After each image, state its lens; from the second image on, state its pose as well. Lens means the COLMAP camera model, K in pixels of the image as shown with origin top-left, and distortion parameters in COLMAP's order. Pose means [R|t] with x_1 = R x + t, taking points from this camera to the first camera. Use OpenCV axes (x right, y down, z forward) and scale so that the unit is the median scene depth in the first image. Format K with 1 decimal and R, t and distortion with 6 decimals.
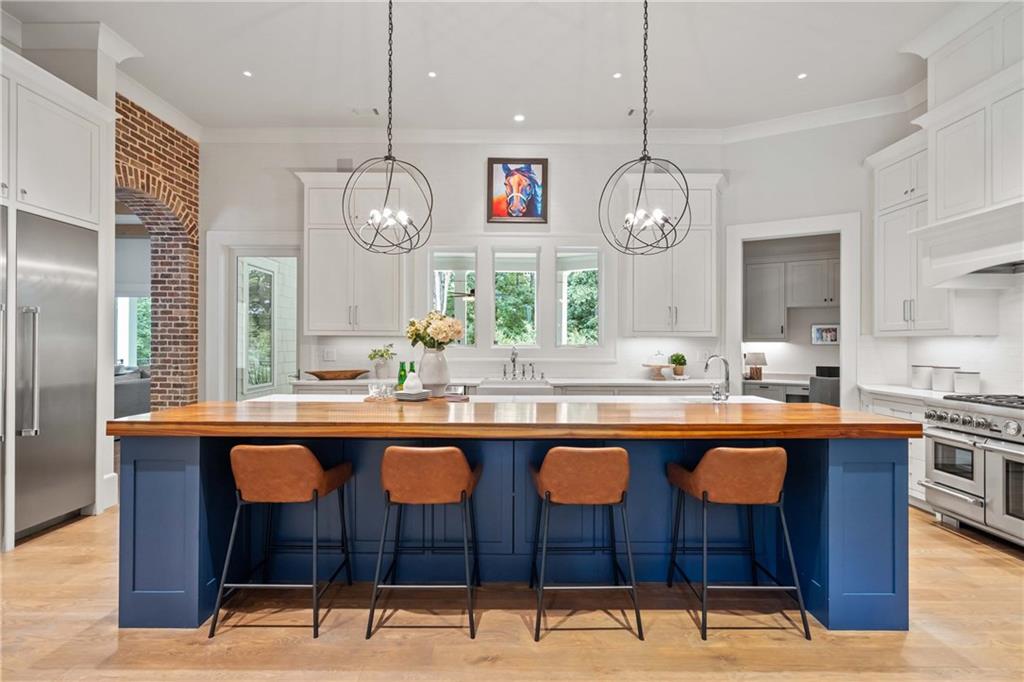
lens RADIAL K [[488.1, 0, 511.6], [0, 488.1, 345.0], [0, 0, 1]] dist [0.002112, -0.000015]
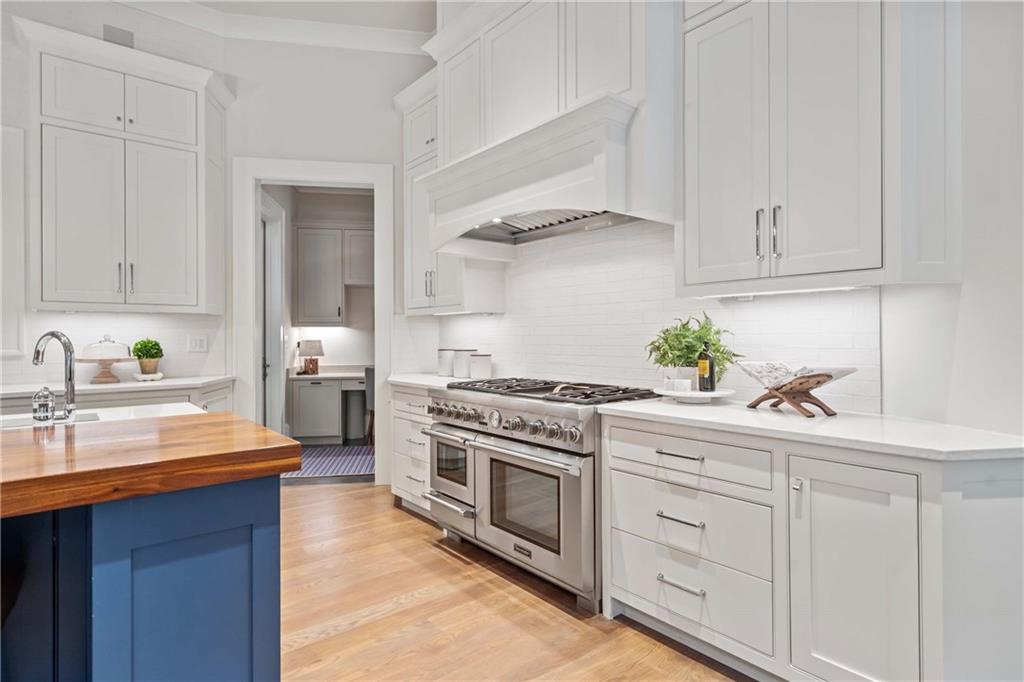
lens RADIAL K [[538.6, 0, 512.0], [0, 538.6, 341.0], [0, 0, 1]] dist [0.001170, 0.000225]
pose [[0.770365, -0.009557, 0.637532, 0.384004], [0.007051, 0.999954, 0.006470, 0.026886], [-0.637564, -0.000489, 0.770397, 0.232131]]
